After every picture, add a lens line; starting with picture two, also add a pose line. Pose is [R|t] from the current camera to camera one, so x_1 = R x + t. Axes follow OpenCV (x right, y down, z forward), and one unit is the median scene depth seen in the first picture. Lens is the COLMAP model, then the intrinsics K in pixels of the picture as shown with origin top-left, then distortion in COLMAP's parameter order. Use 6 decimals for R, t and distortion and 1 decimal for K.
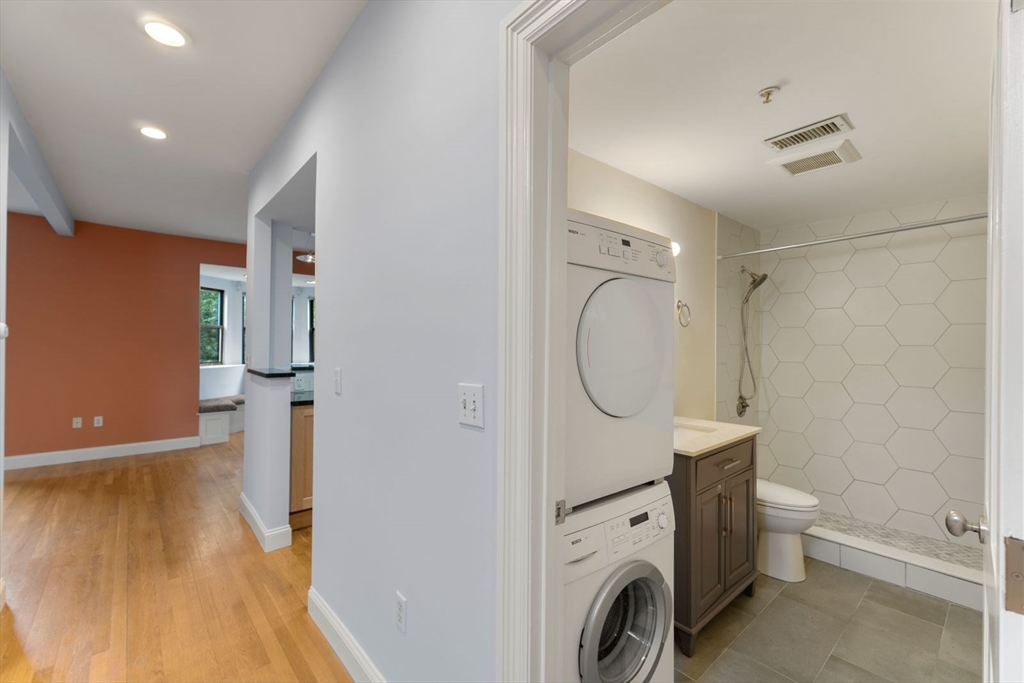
lens RADIAL K [[432.7, 0, 512.0], [0, 432.7, 341.5], [0, 0, 1]] dist [0.009478, 0.000317]
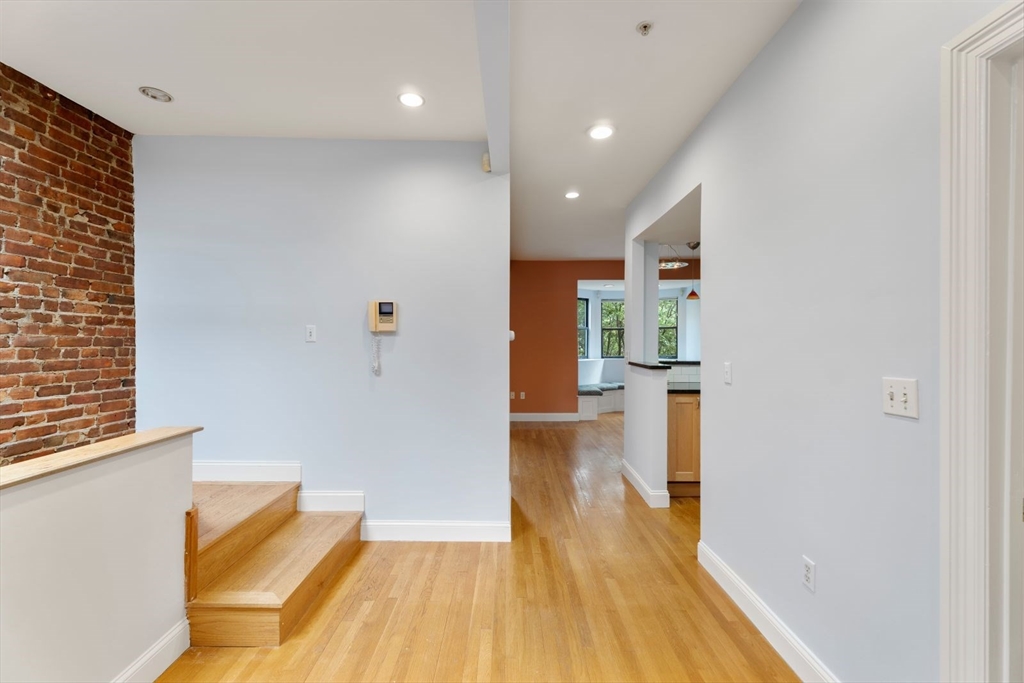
lens RADIAL K [[432.7, 0, 512.0], [0, 432.7, 341.5], [0, 0, 1]] dist [0.009478, 0.000317]
pose [[0.758291, -0.004917, -0.651897, -0.048933], [0.008992, 0.999955, 0.002917, -0.003280], [0.651854, -0.008074, 0.758302, -0.202082]]
